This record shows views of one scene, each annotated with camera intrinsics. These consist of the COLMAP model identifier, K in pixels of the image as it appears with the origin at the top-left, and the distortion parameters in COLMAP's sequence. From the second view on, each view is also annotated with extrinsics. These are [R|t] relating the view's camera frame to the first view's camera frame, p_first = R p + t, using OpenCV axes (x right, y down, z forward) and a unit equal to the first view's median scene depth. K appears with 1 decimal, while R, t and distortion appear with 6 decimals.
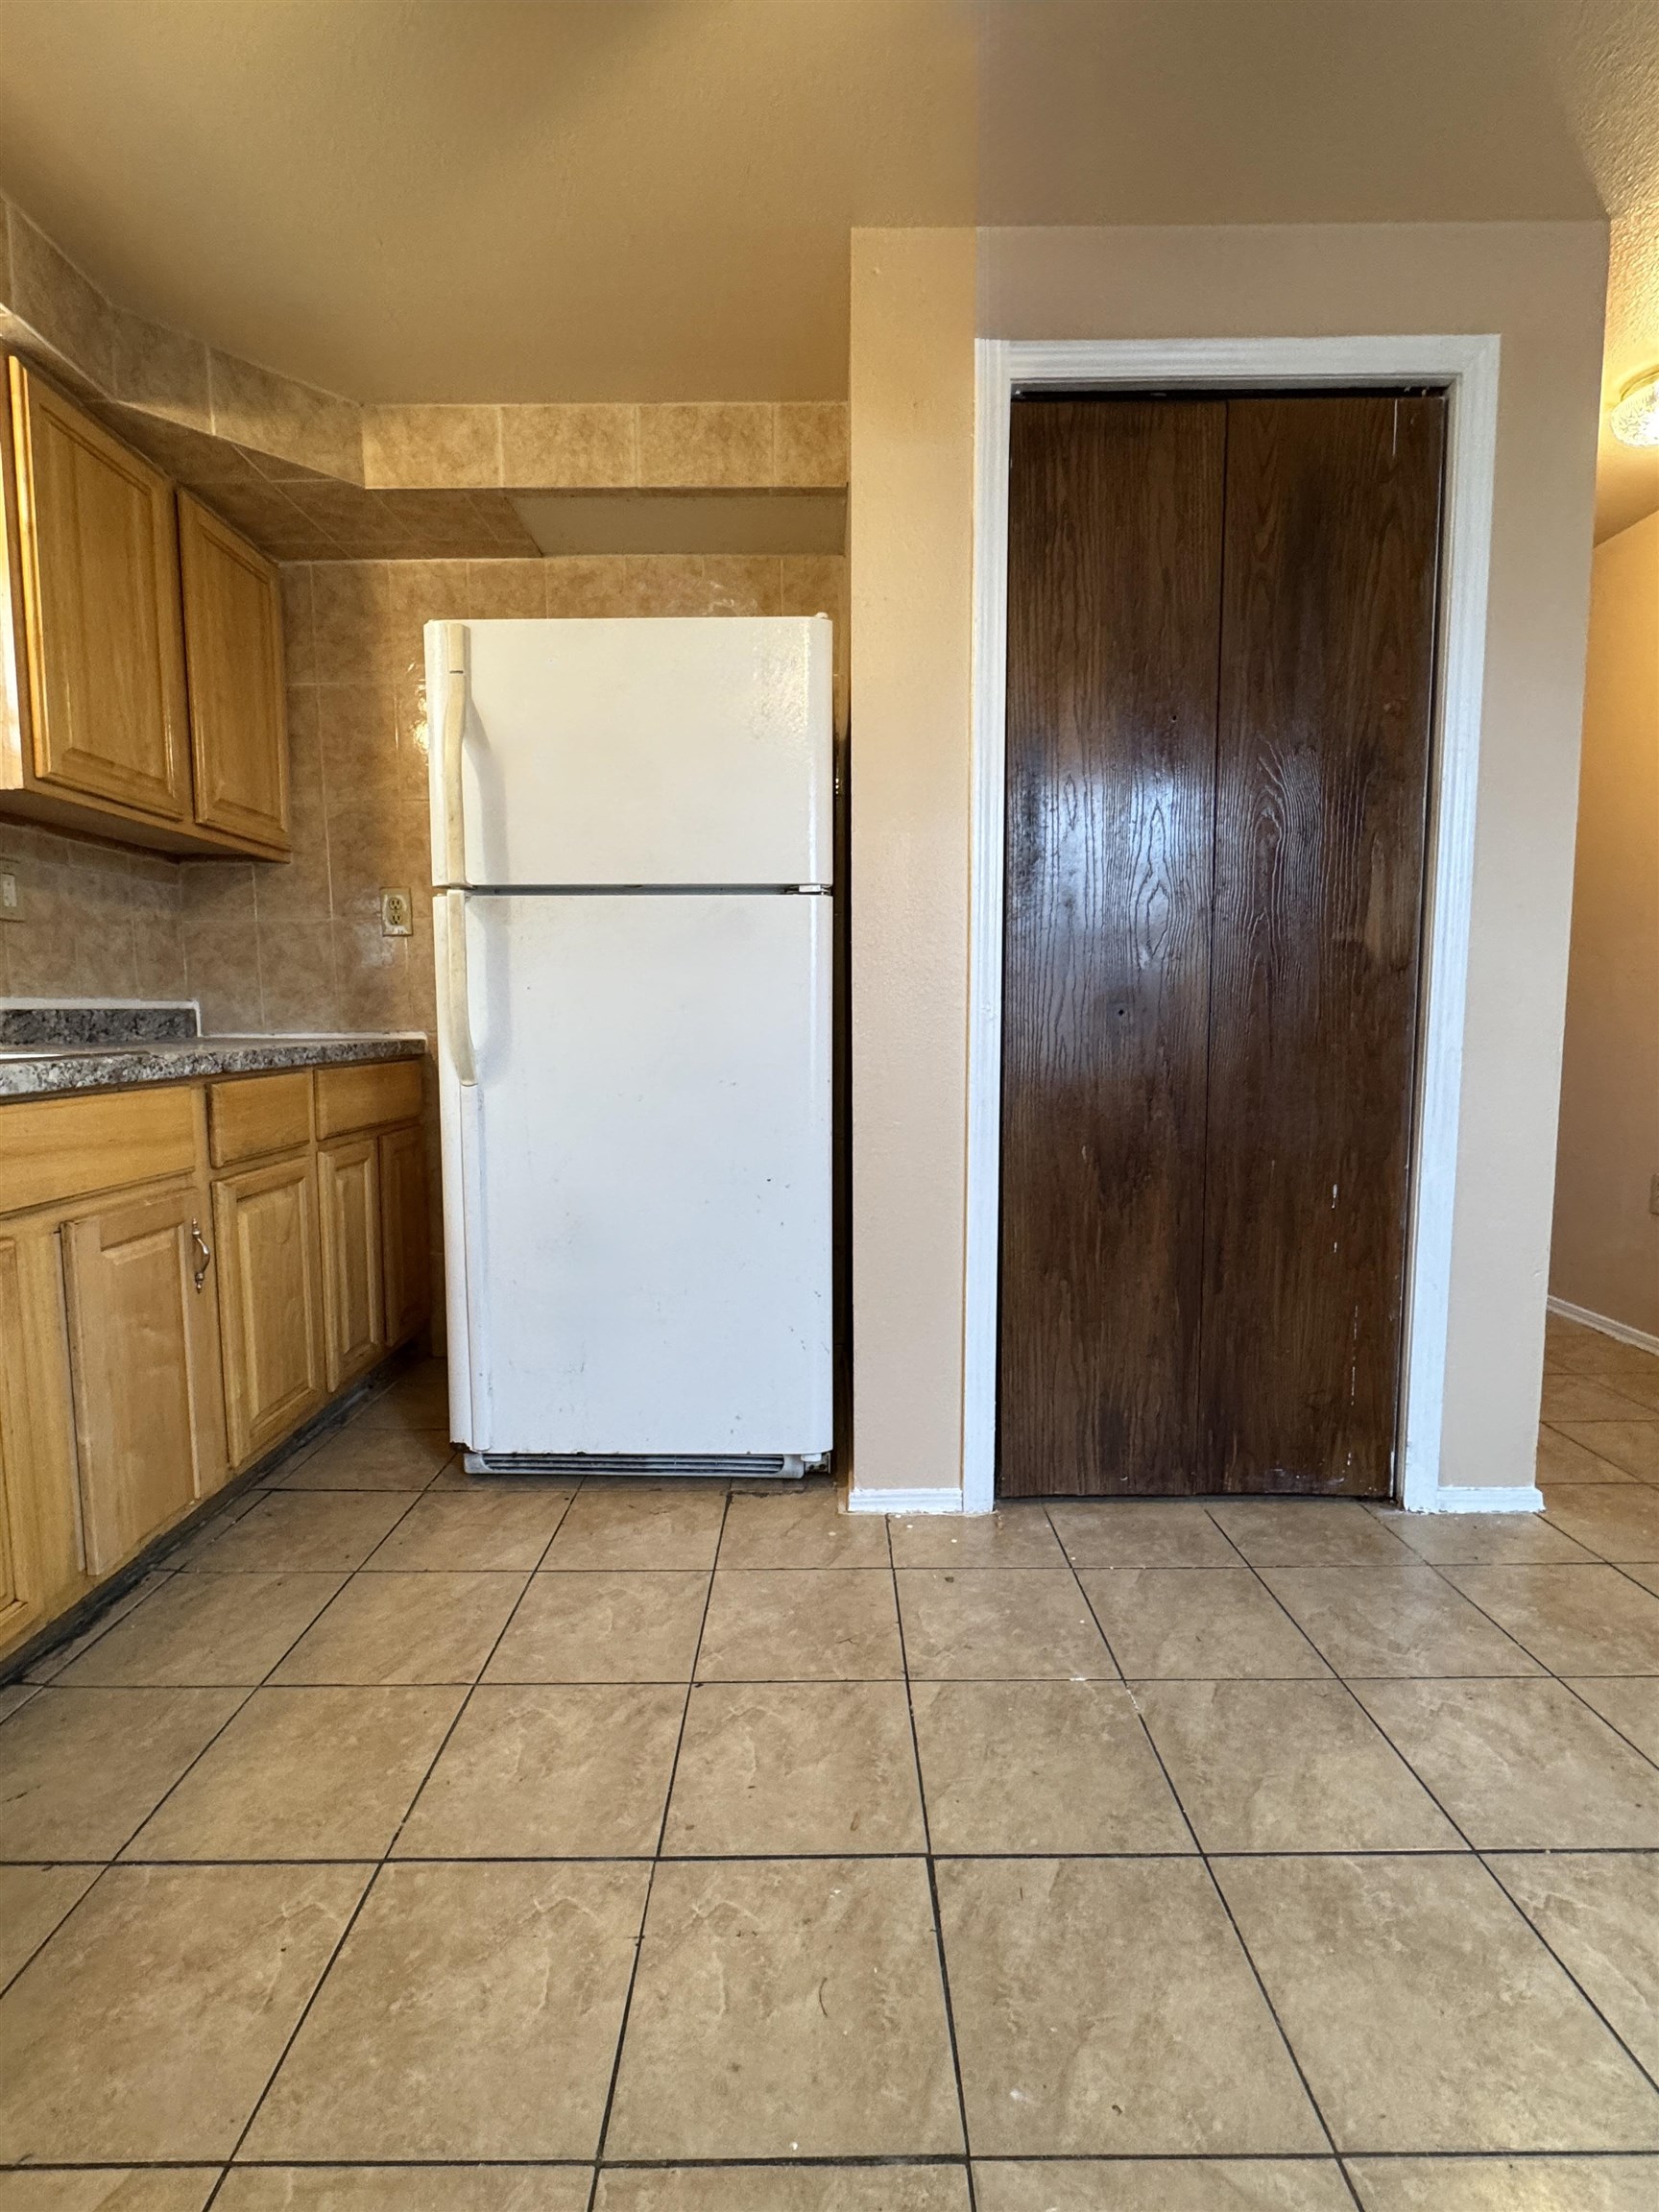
lens RADIAL K [[1034.2, 0, 823.4], [0, 1034.2, 1114.6], [0, 0, 1]] dist [-0.001624, -0.000139]
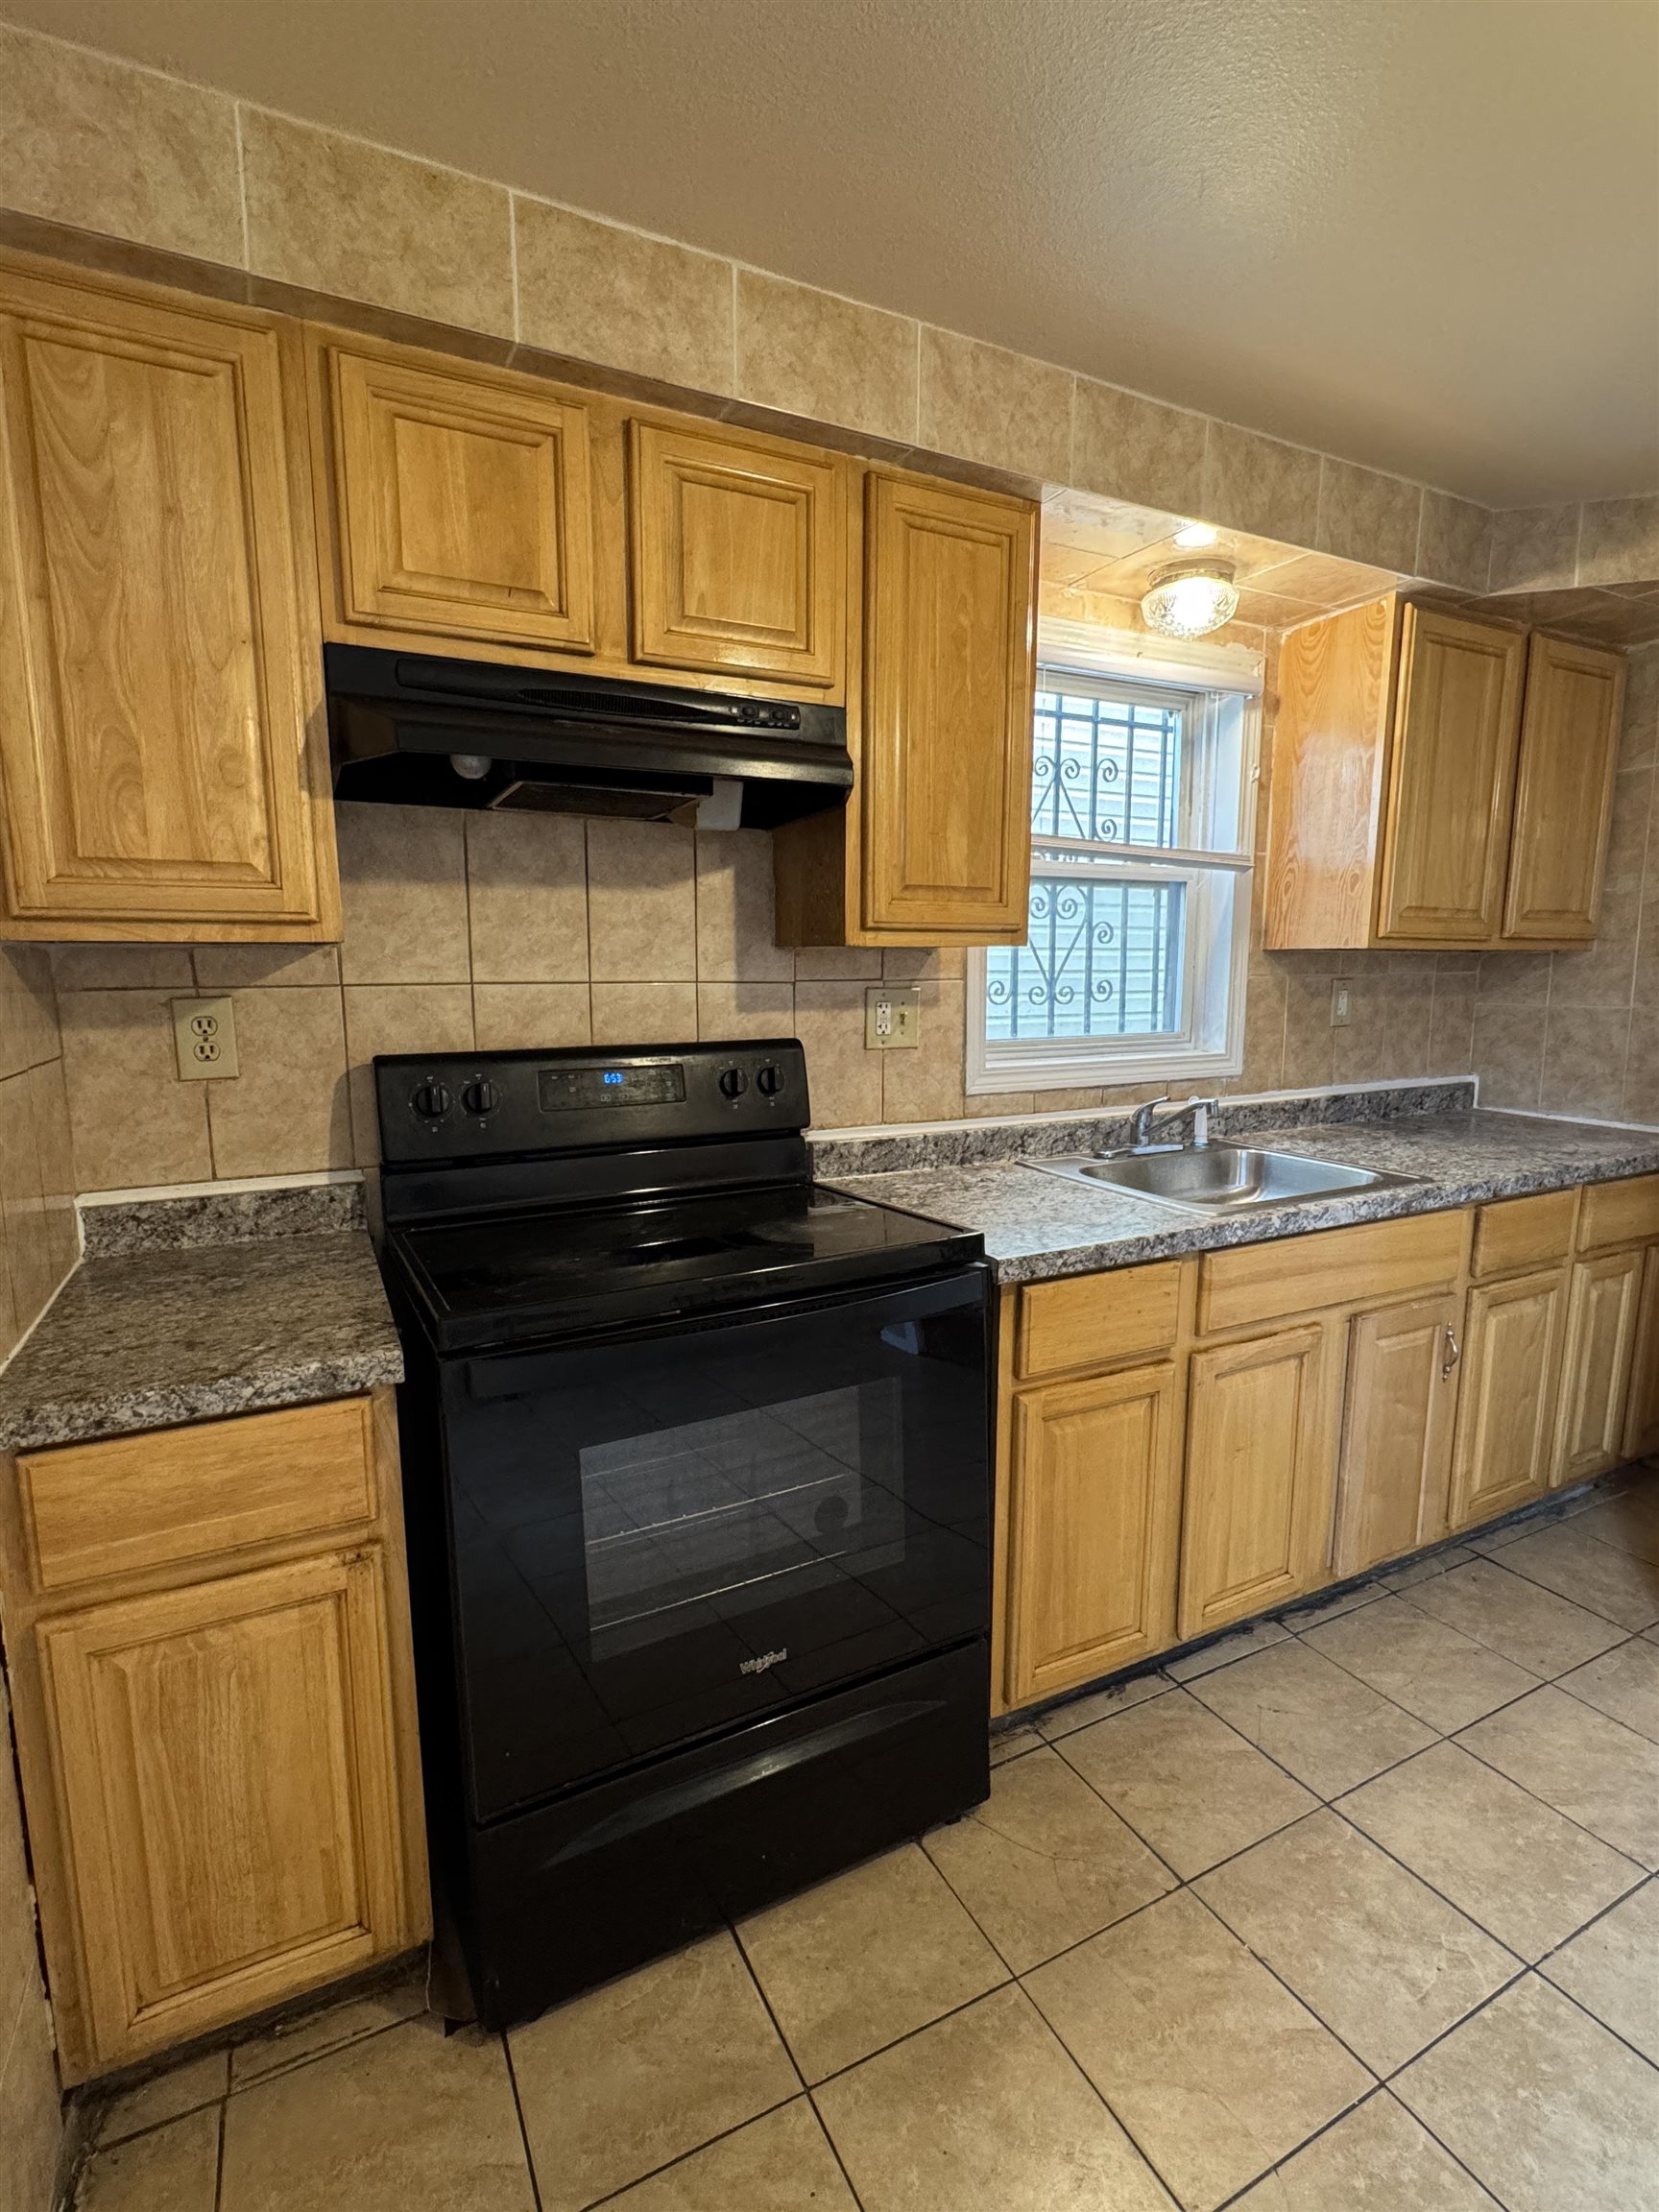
lens RADIAL K [[1034.2, 0, 823.4], [0, 1034.2, 1114.6], [0, 0, 1]] dist [-0.001624, -0.000139]
pose [[0.456170, 0.132805, -0.879927, 0.067722], [-0.085849, 0.990757, 0.105027, -0.179173], [0.885742, 0.027631, 0.463355, -0.174259]]
